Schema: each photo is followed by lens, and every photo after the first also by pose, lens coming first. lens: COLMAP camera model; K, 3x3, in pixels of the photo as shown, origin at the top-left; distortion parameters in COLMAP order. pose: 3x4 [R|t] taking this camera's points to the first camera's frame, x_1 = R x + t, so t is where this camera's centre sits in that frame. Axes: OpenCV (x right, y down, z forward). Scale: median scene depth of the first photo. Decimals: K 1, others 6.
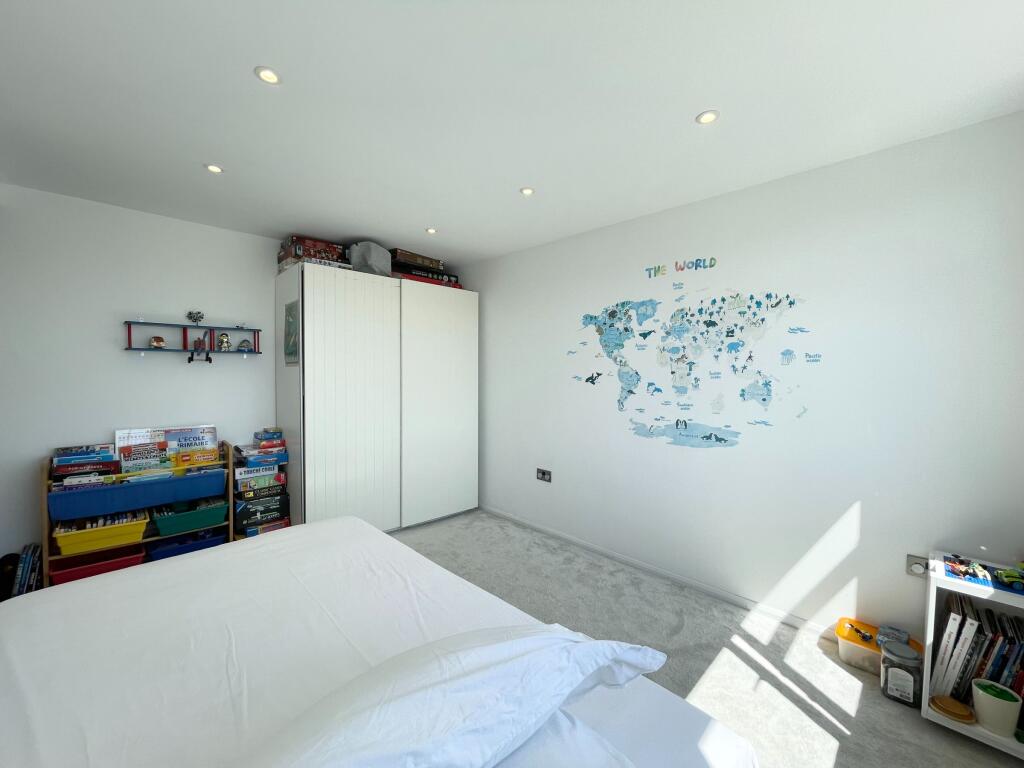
lens RADIAL K [[412.1, 0, 506.6], [0, 412.1, 381.9], [0, 0, 1]] dist [-0.000166, -0.000153]
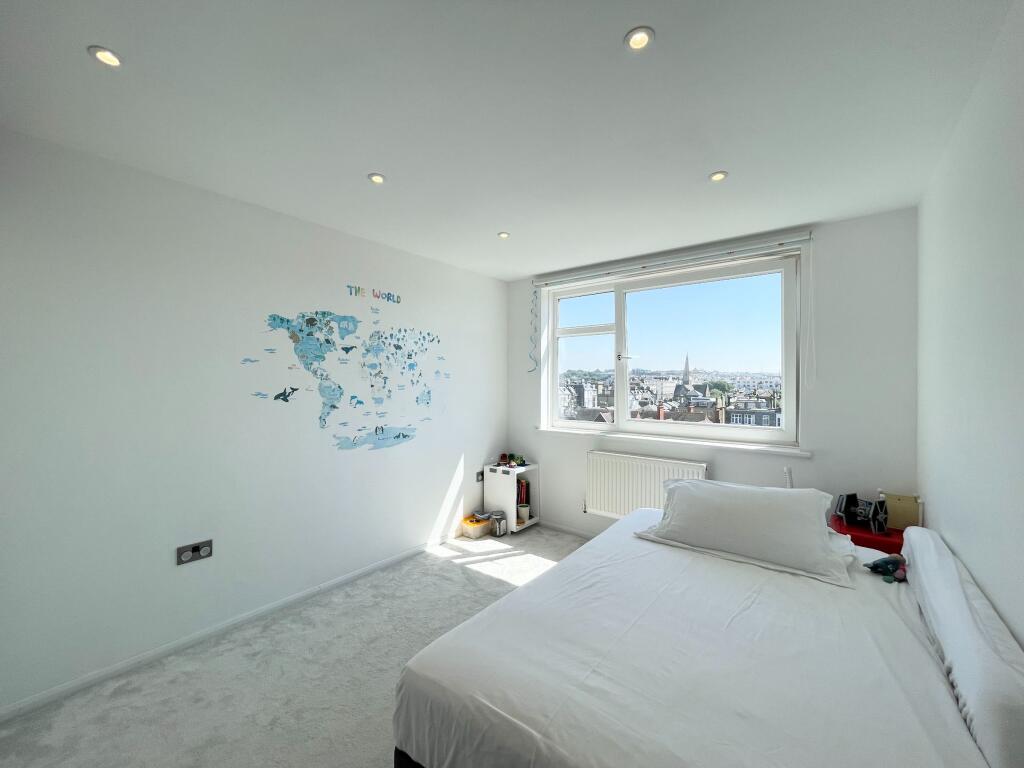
lens RADIAL K [[412.1, 0, 507.1], [0, 412.1, 383.2], [0, 0, 1]] dist [-0.000166, -0.000153]
pose [[-0.112718, -0.008174, 0.993593, -0.758061], [0.028811, 0.999519, 0.011491, -0.032358], [-0.993209, 0.029922, -0.112428, 0.758083]]
